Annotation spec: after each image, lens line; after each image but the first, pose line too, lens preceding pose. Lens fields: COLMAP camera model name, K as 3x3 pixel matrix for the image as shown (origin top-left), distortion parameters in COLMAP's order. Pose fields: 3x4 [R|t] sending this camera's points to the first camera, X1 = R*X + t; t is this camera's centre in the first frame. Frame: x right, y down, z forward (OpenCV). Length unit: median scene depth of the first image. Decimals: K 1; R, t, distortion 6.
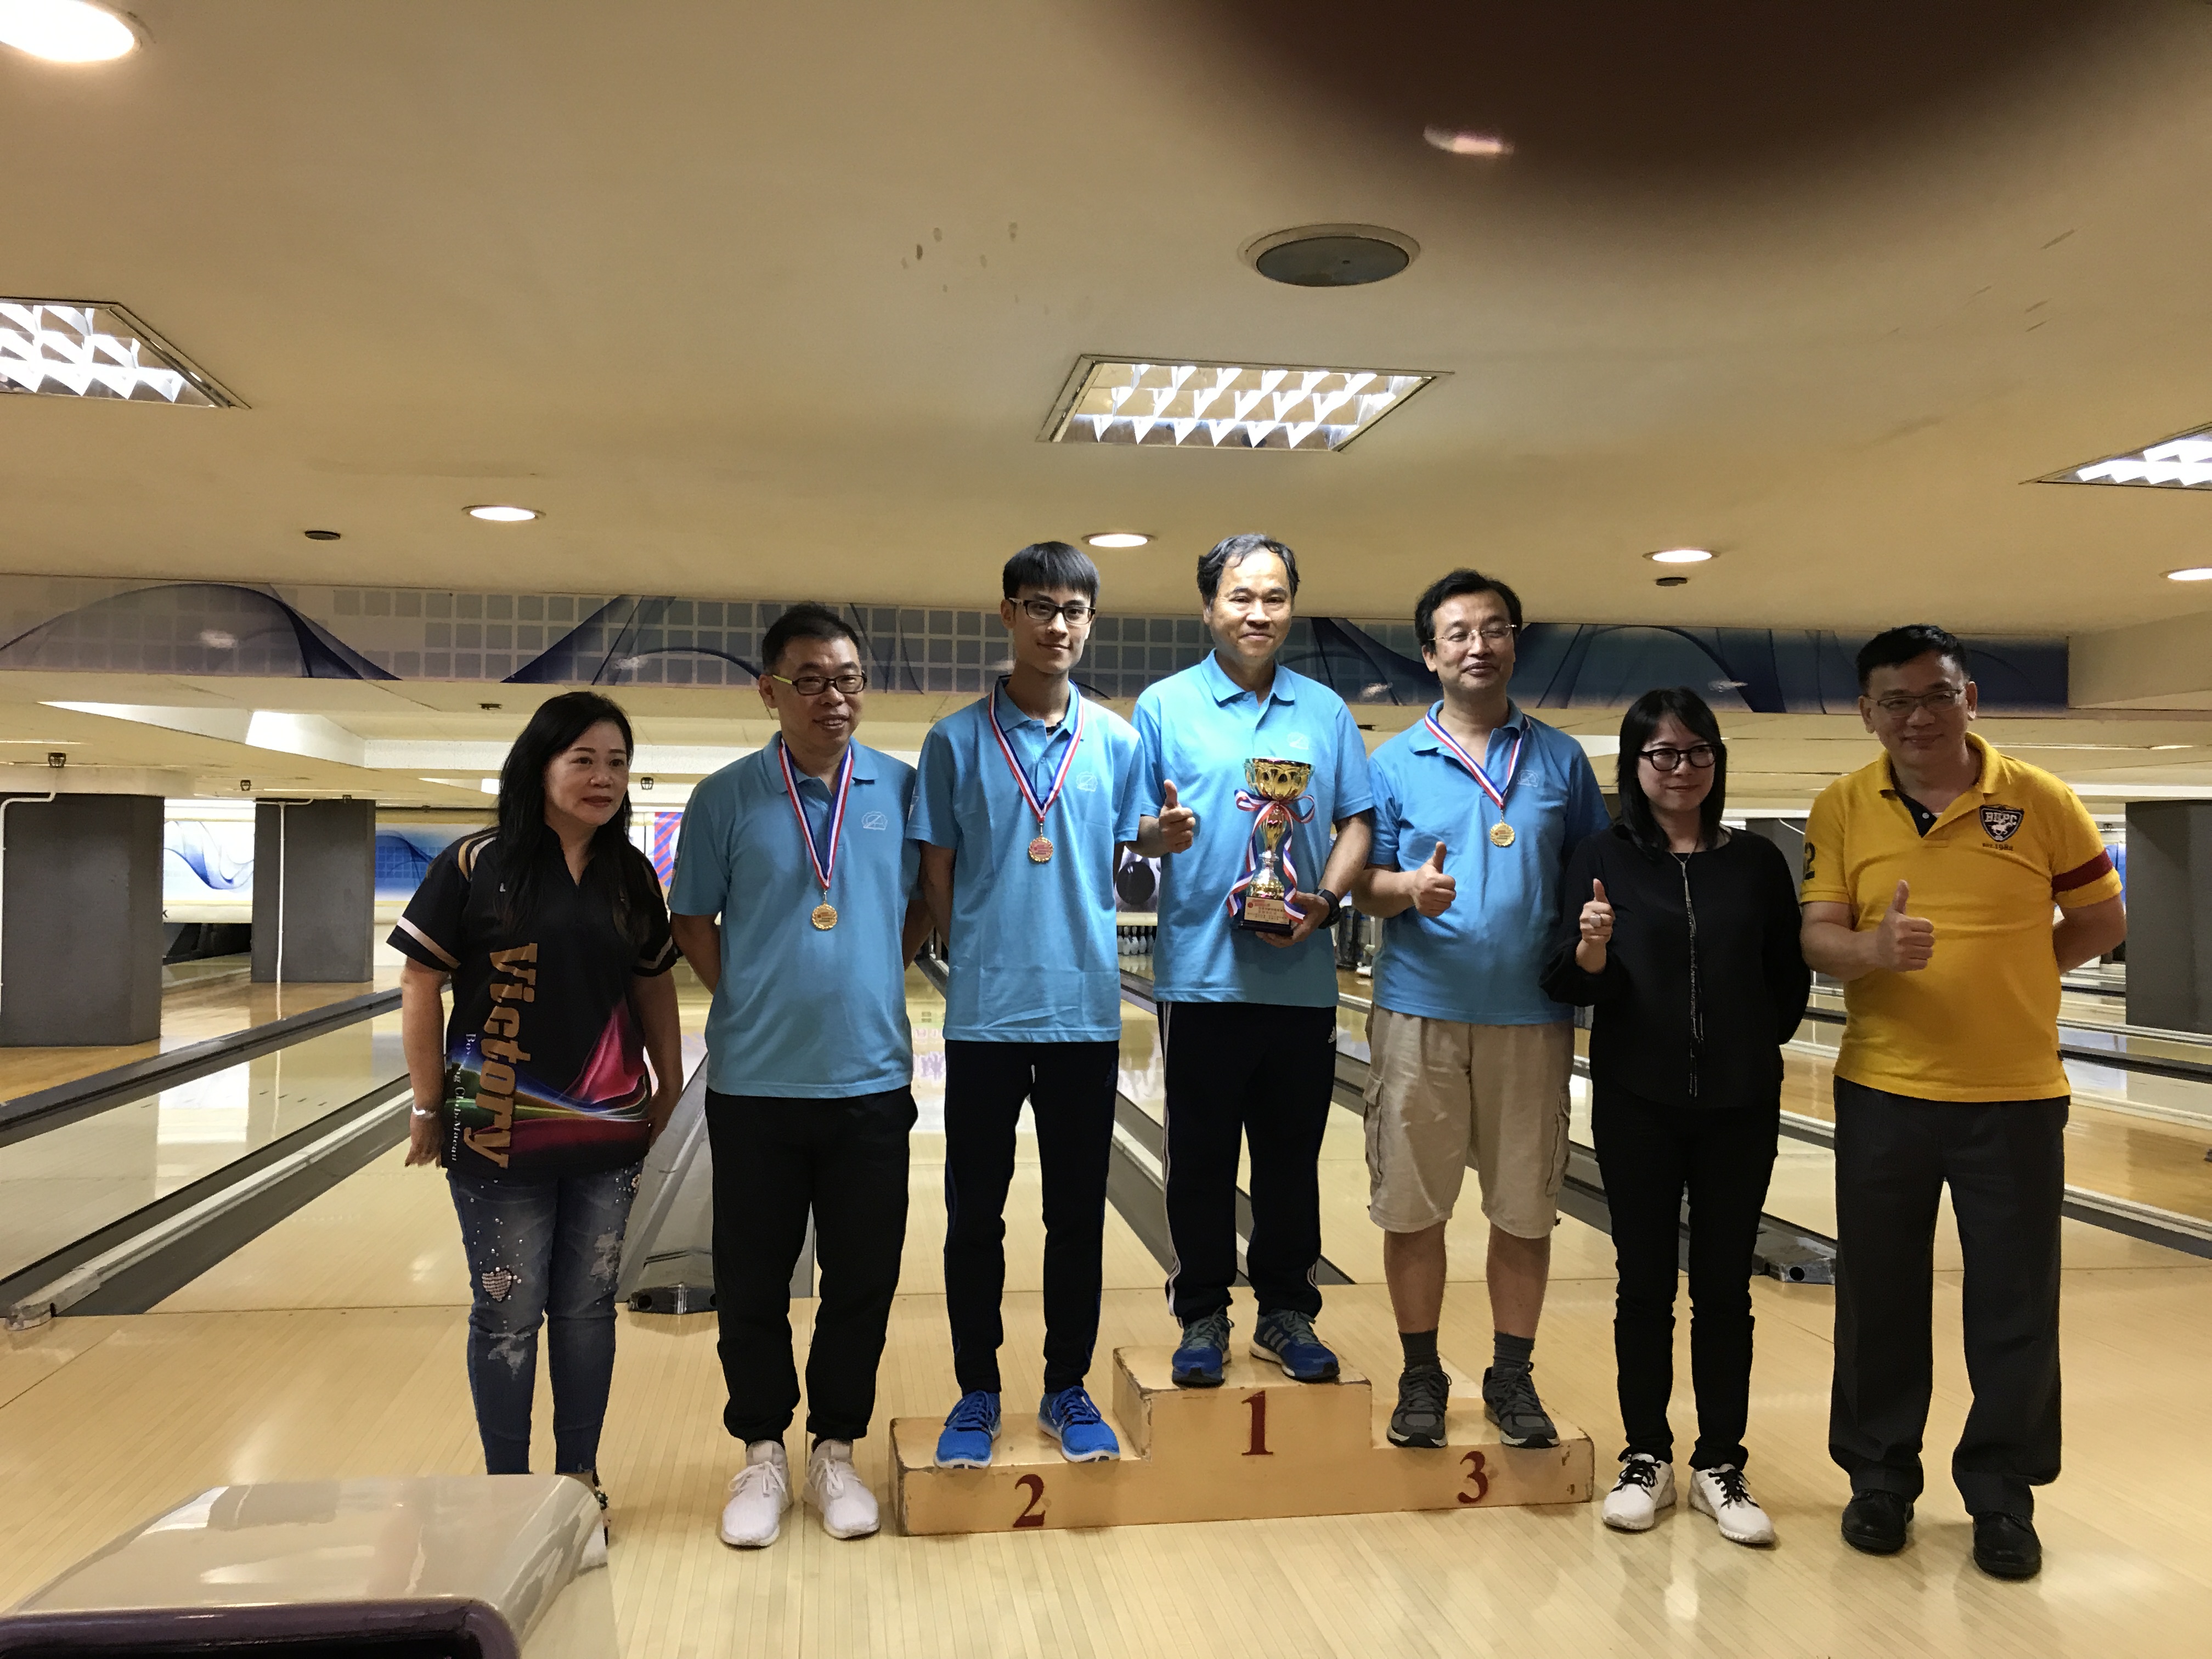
lens RADIAL K [[1823.4, 0, 1089.9], [0, 1823.4, 837.0], [0, 0, 1]] dist [0.063567, -0.070157]
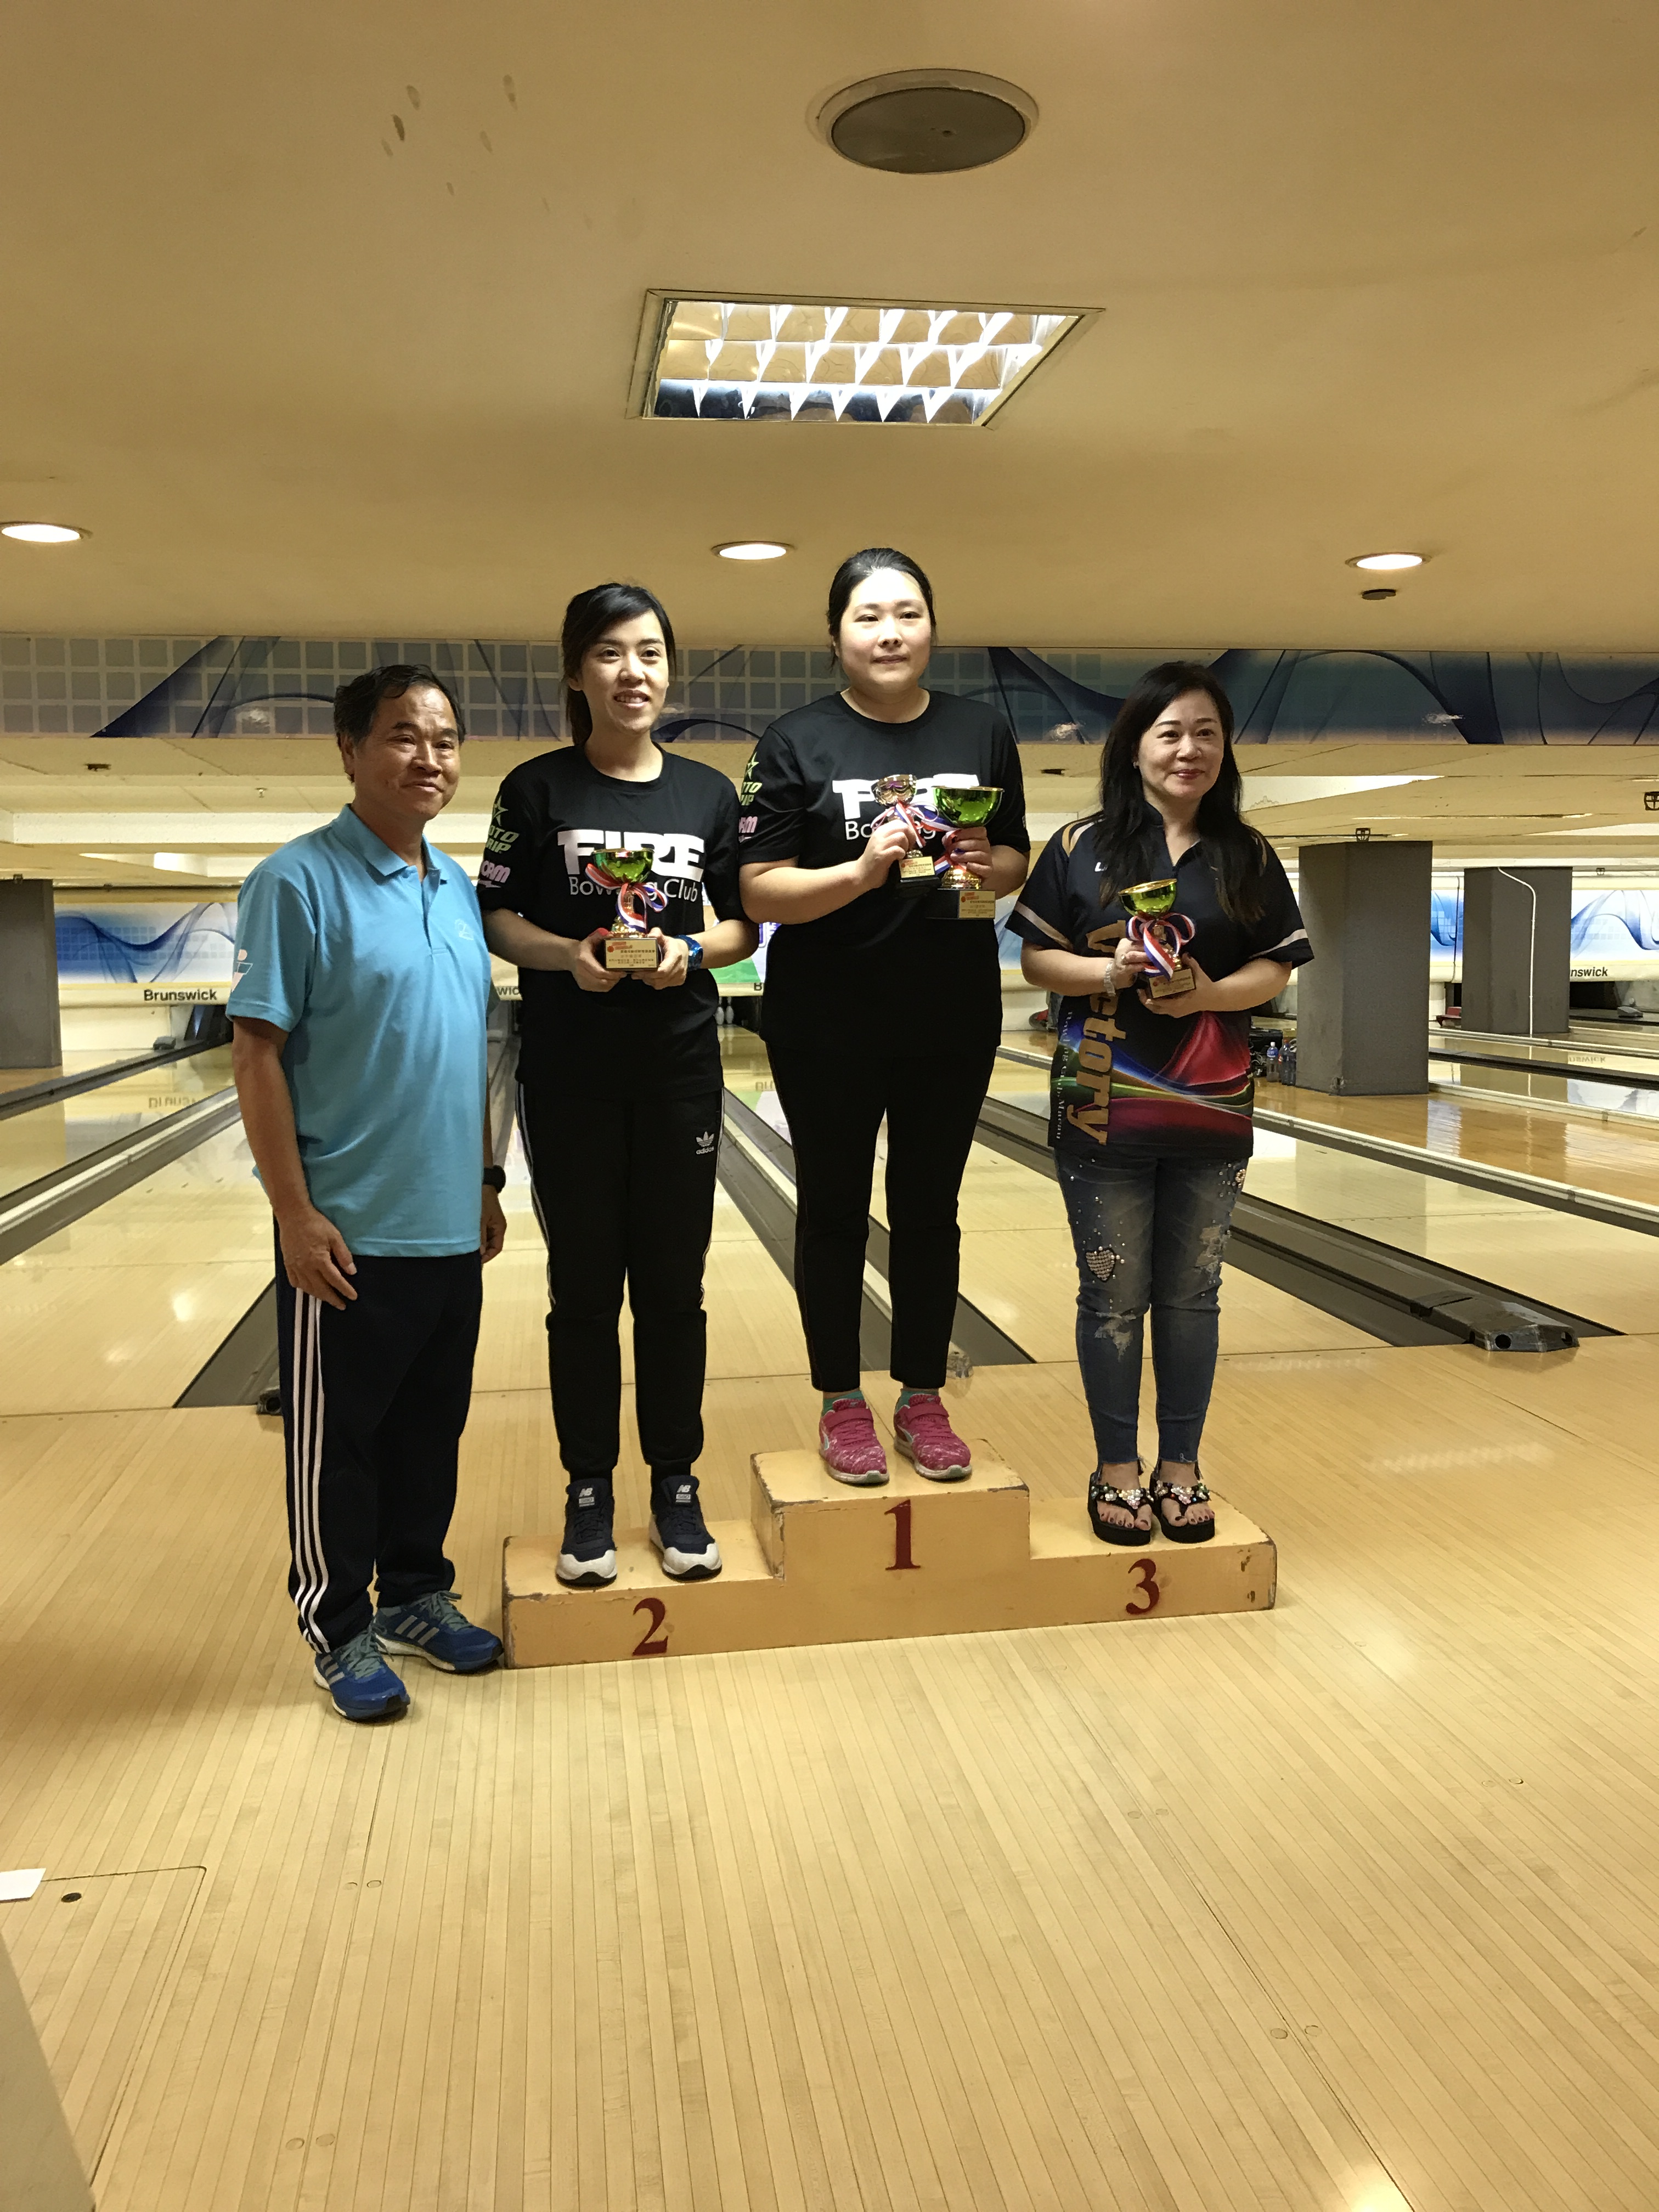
lens RADIAL K [[1832.6, 0, 828.6], [0, 1832.6, 1101.3], [0, 0, 1]] dist [0.002358, 0.045316]
pose [[0.999712, -0.022546, 0.008270, 0.031613], [0.021538, 0.994078, 0.106513, 0.005778], [-0.010622, -0.106305, 0.994277, 0.075453]]
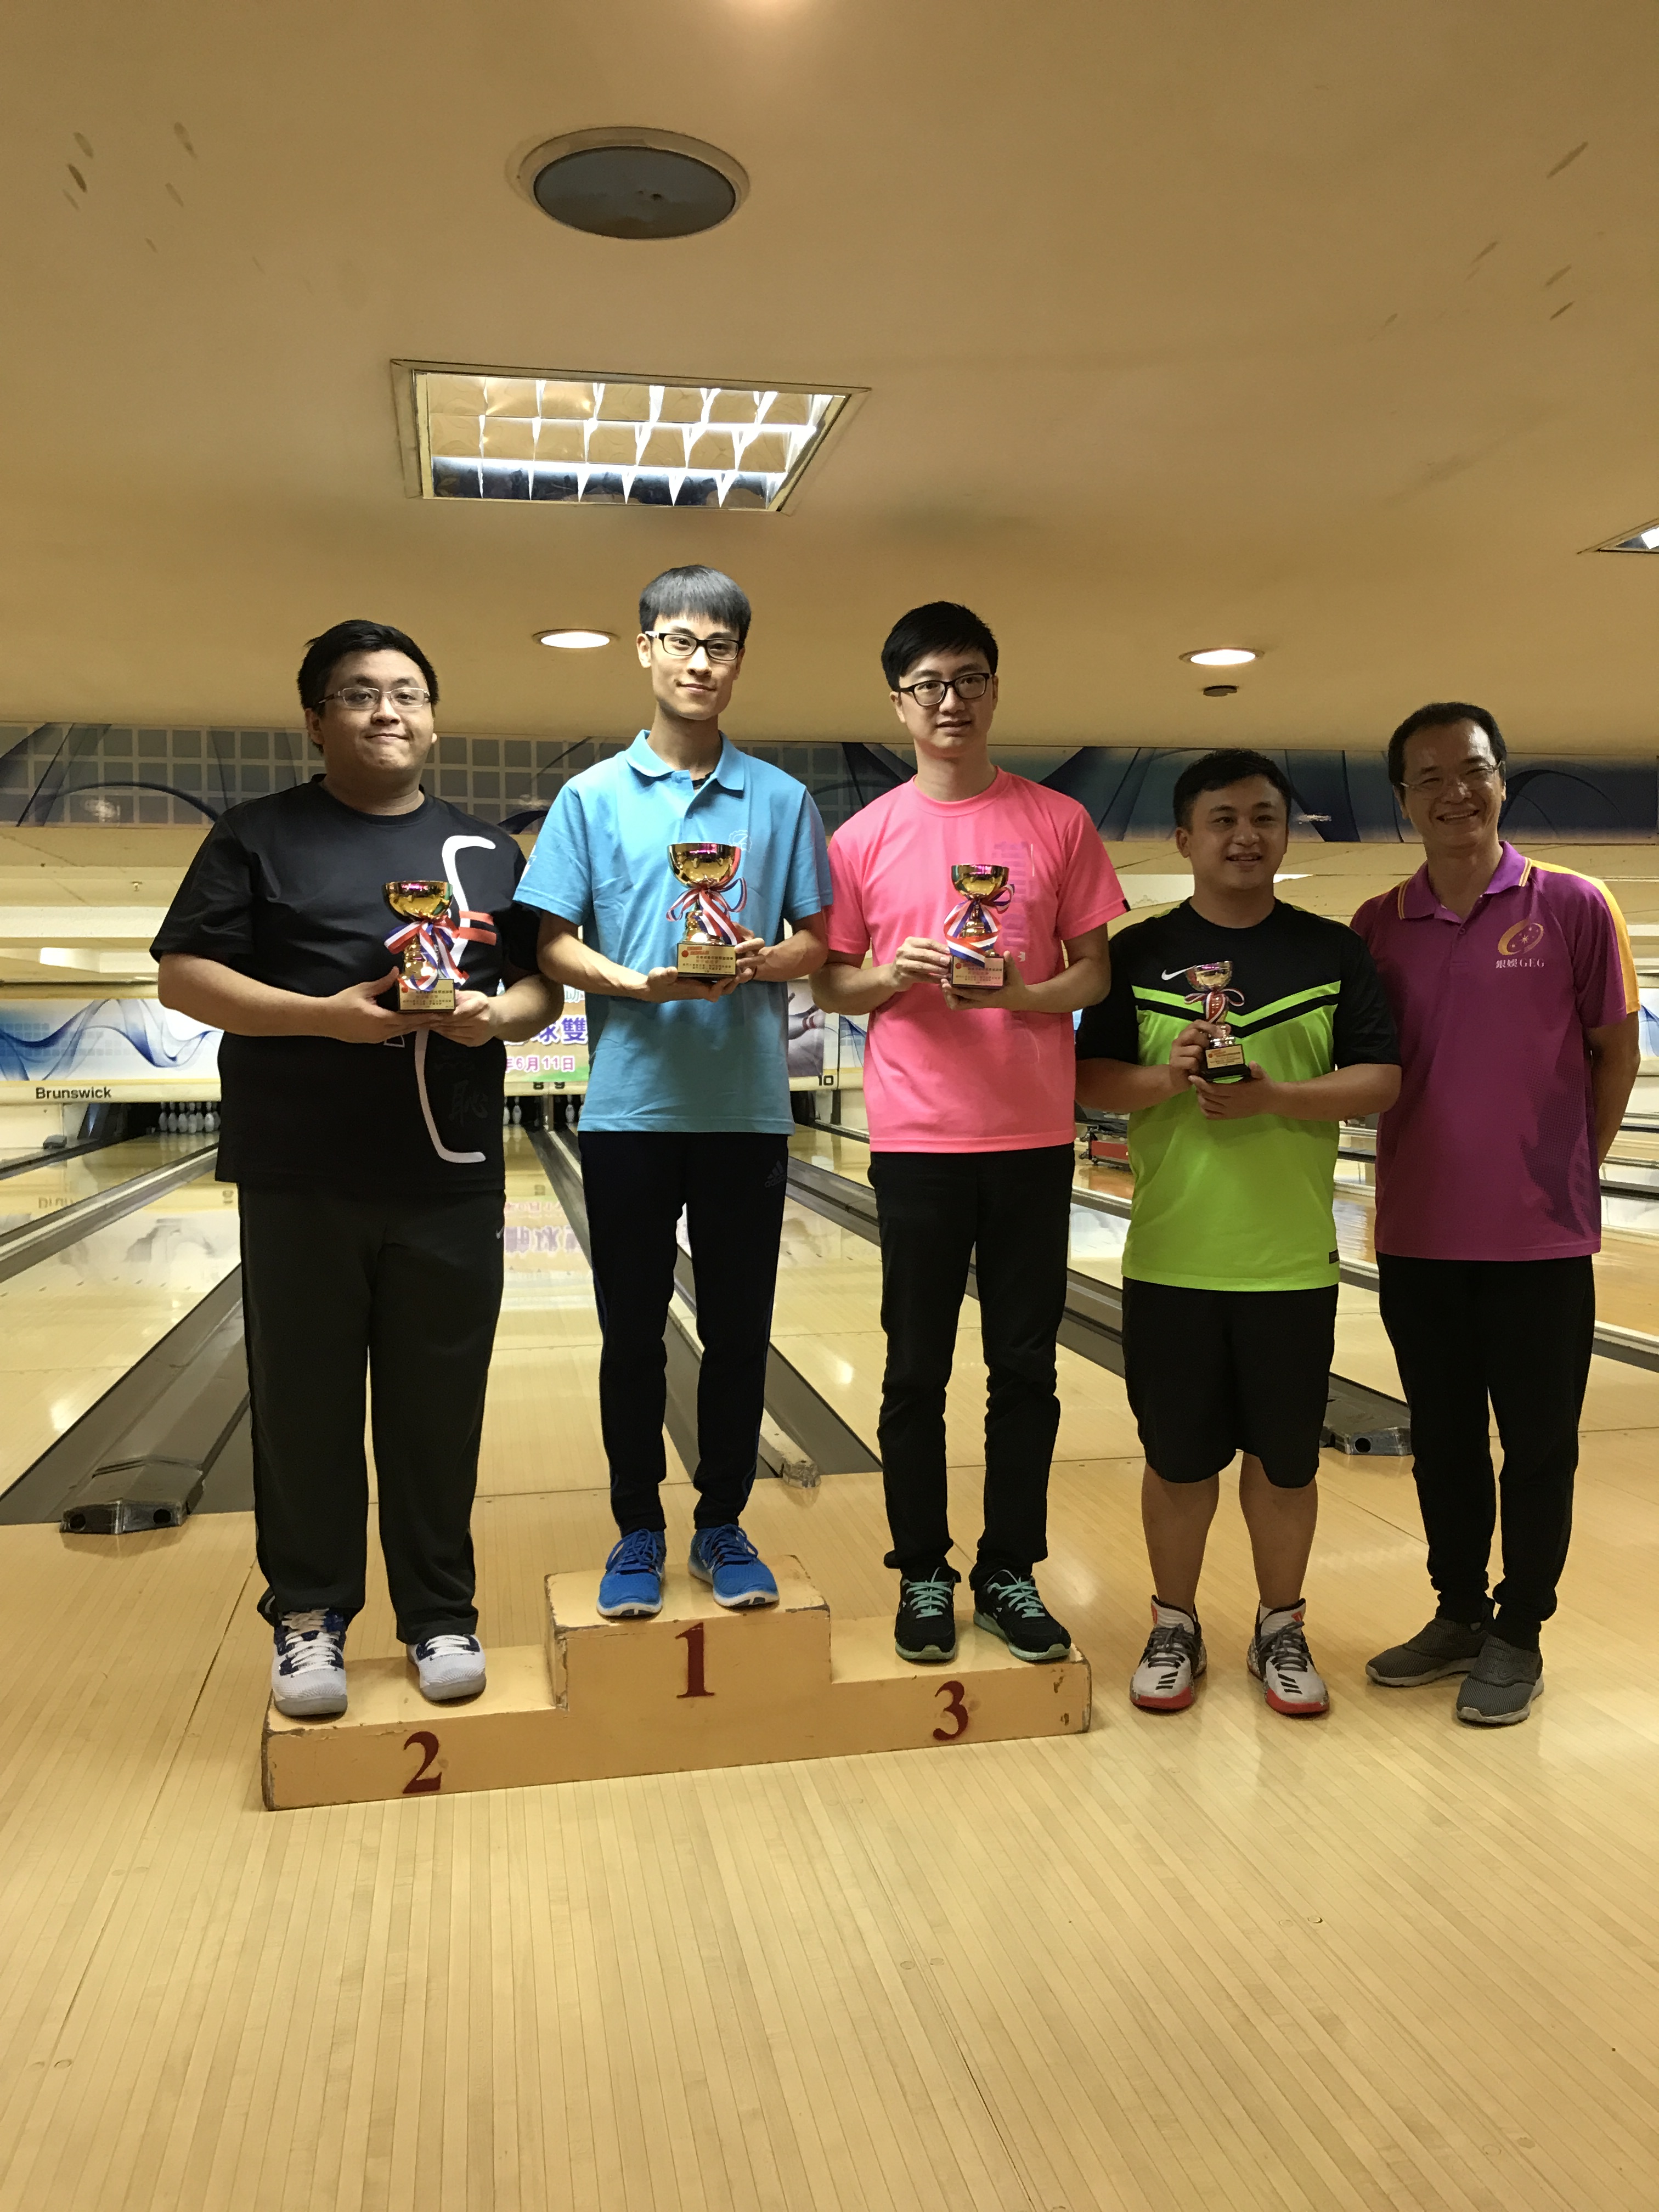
lens RADIAL K [[1836.4, 0, 825.6], [0, 1836.4, 1101.4], [0, 0, 1]] dist [0.005865, 0.023588]
pose [[0.998628, -0.021903, 0.047572, 0.071080], [0.019337, 0.998367, 0.053757, 0.008693], [-0.048672, -0.052764, 0.997420, 0.094559]]
